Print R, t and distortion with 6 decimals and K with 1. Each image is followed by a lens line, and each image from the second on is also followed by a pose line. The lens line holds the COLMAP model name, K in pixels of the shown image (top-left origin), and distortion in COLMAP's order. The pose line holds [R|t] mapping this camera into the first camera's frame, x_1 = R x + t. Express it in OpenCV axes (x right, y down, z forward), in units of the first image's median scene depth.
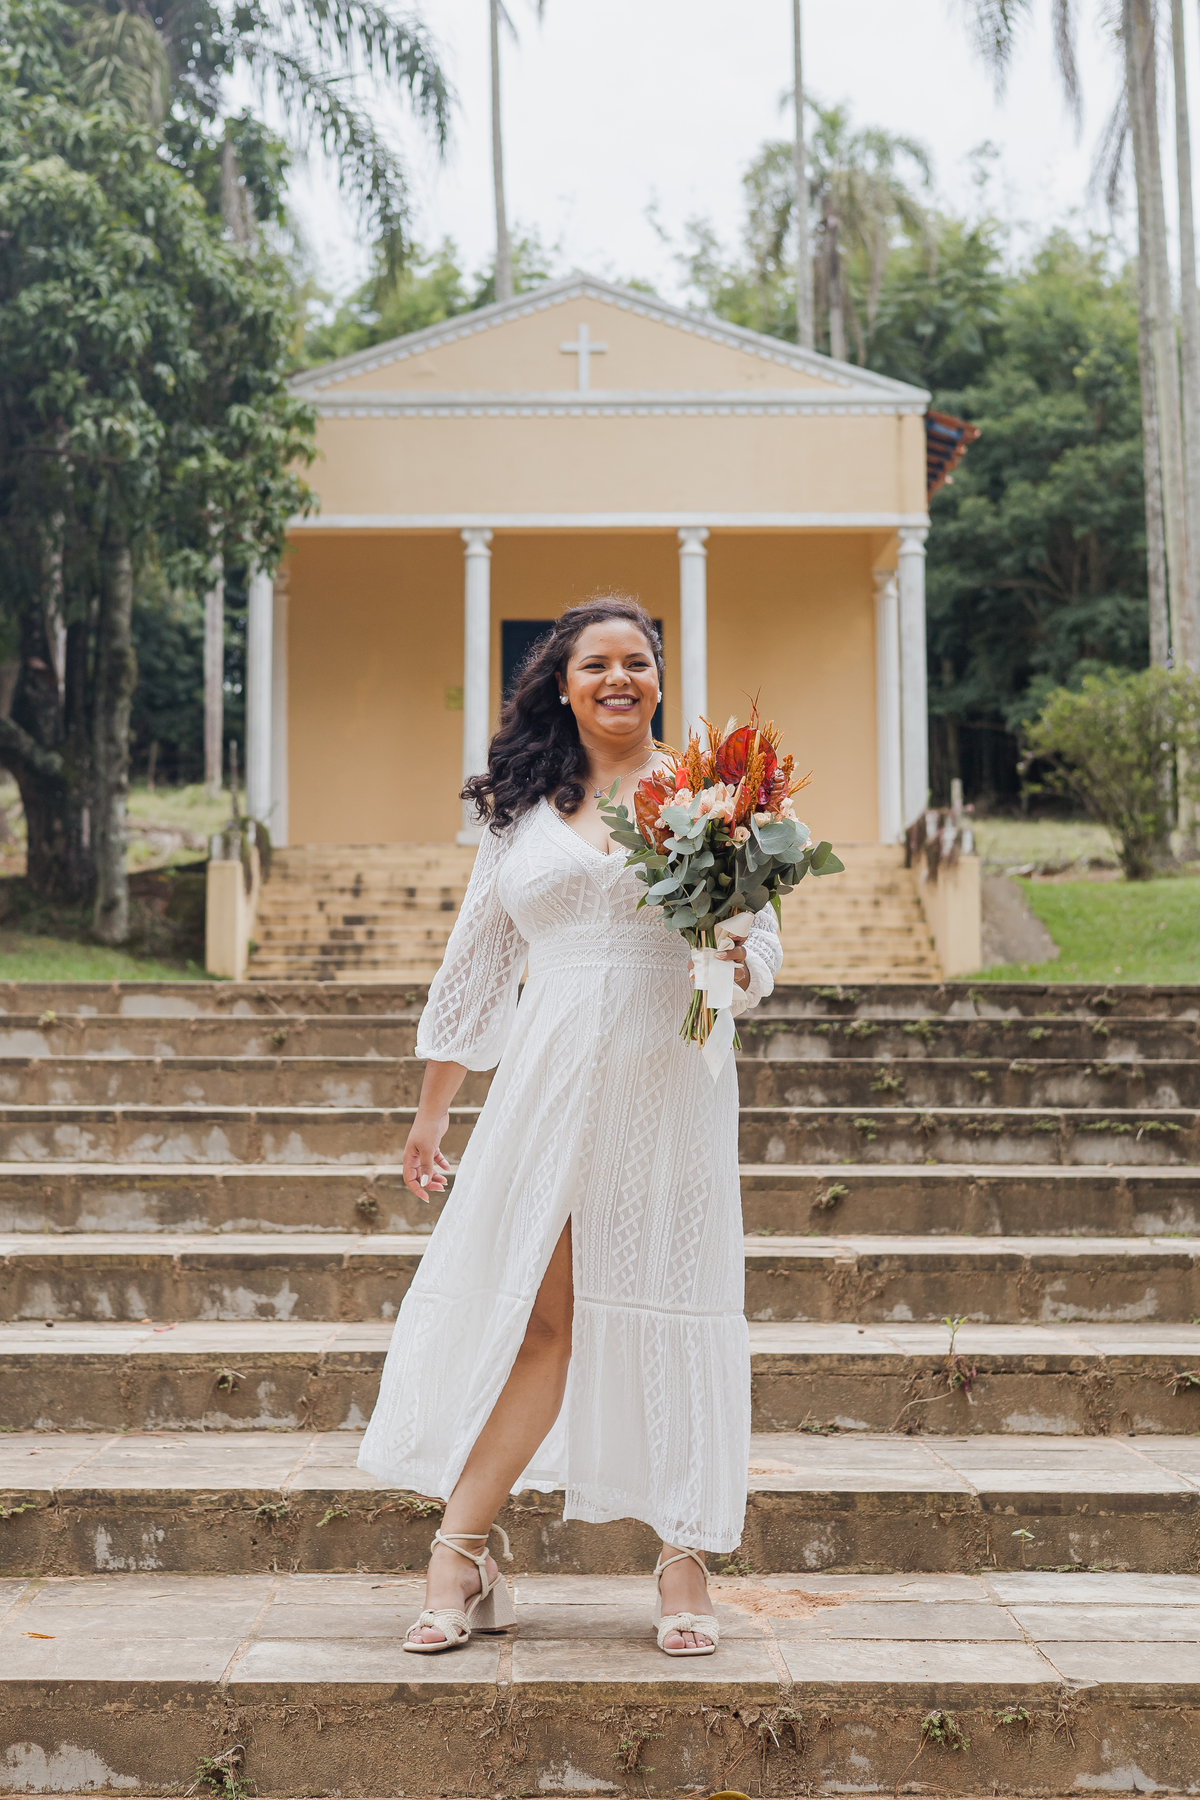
lens RADIAL K [[2993.1, 0, 528.9], [0, 2993.1, 797.5], [0, 0, 1]] dist [-0.004029, 0.056941]
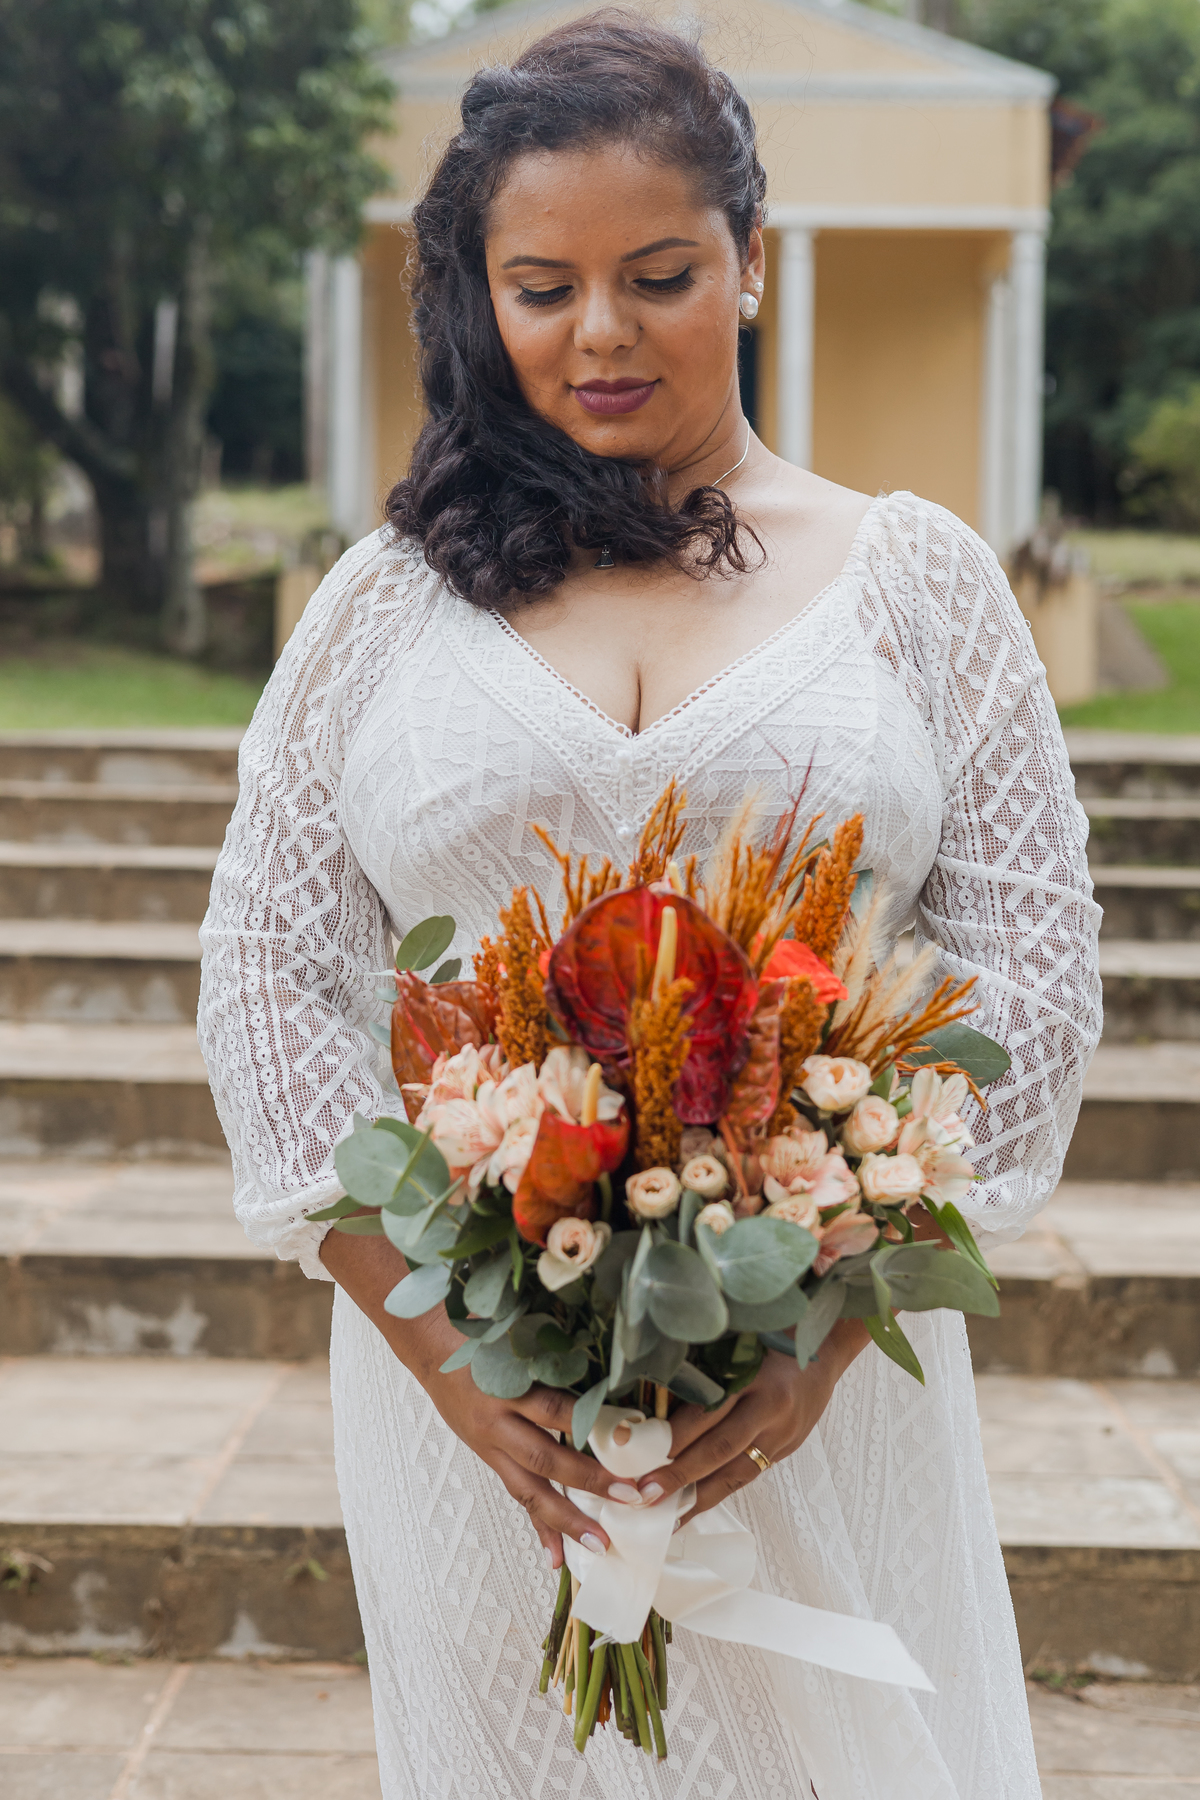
lens RADIAL K [[2702.7, 0, 597.6], [0, 2702.7, 818.0], [0, 0, 1]] dist [0.004792, 0.021385]
pose [[0.999778, 0.018469, -0.010120, 0.006575], [-0.017164, 0.993026, 0.116639, -0.004997], [0.012203, -0.116439, 0.993123, 0.298746]]
